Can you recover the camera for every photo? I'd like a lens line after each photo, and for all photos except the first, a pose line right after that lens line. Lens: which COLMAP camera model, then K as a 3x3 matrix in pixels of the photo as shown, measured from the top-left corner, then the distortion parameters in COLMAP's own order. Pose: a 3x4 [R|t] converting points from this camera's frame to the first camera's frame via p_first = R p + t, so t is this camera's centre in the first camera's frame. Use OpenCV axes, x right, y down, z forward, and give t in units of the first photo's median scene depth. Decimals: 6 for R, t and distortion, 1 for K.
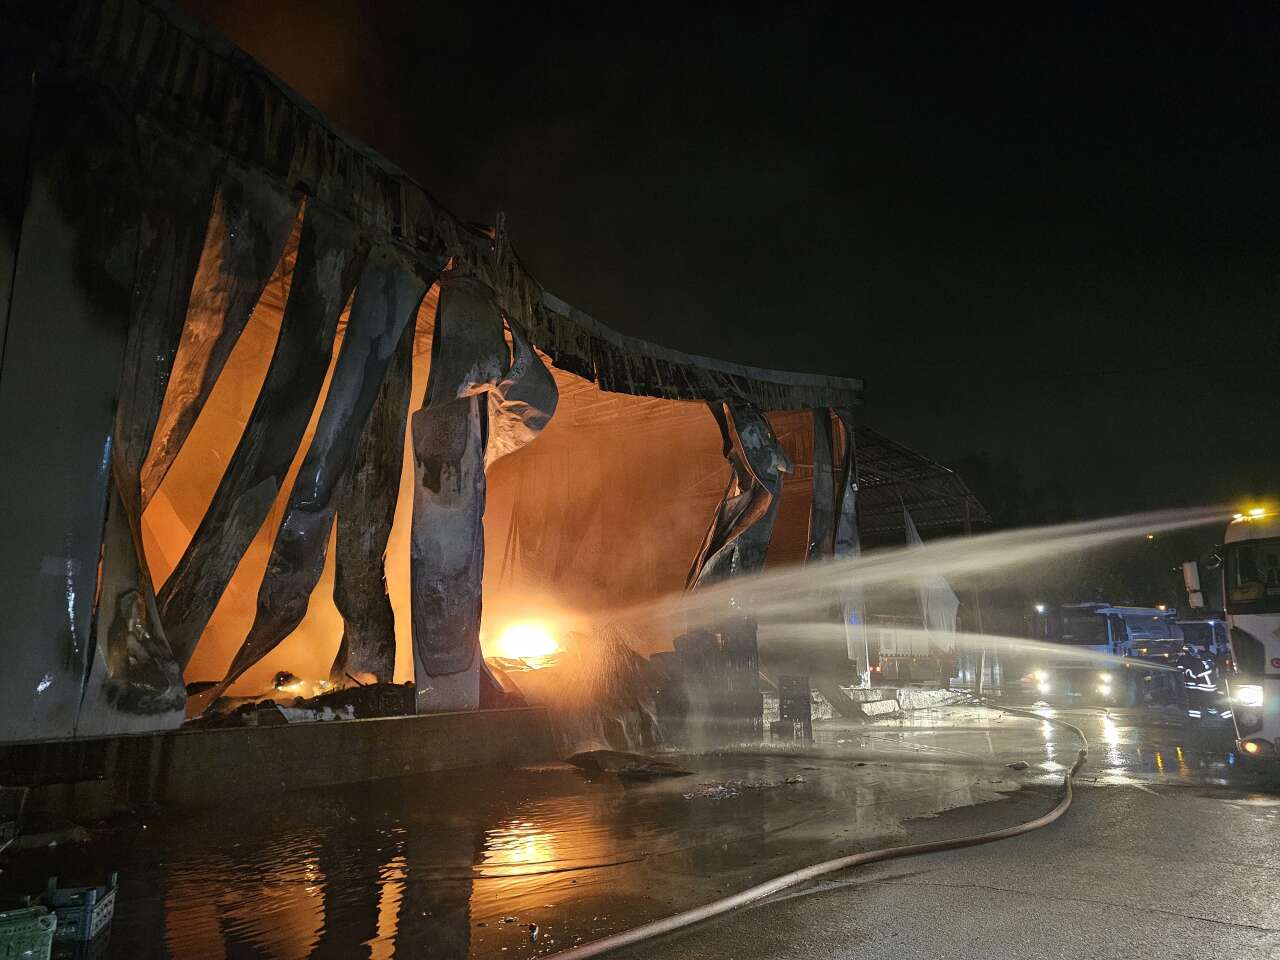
lens RADIAL K [[860.8, 0, 665.3], [0, 860.8, 487.8], [0, 0, 1]] dist [0.100735, -0.095276]
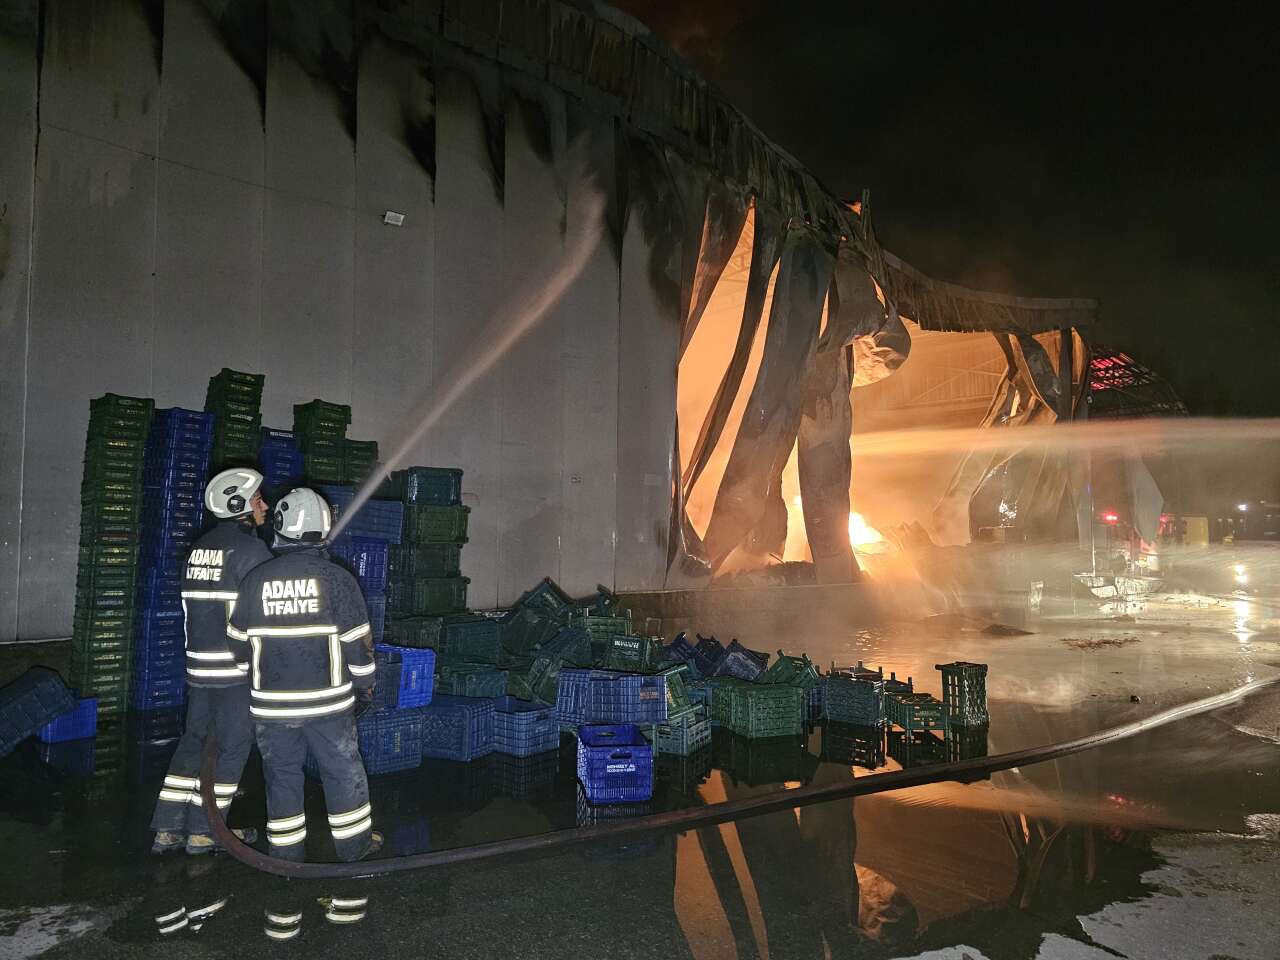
lens RADIAL K [[860.8, 0, 665.3], [0, 860.8, 487.8], [0, 0, 1]] dist [0.100735, -0.095276]
pose [[0.994794, 0.008331, -0.101562, -0.351041], [0.004842, 0.991662, 0.128773, -0.060183], [0.101787, -0.128594, 0.986460, -0.306931]]
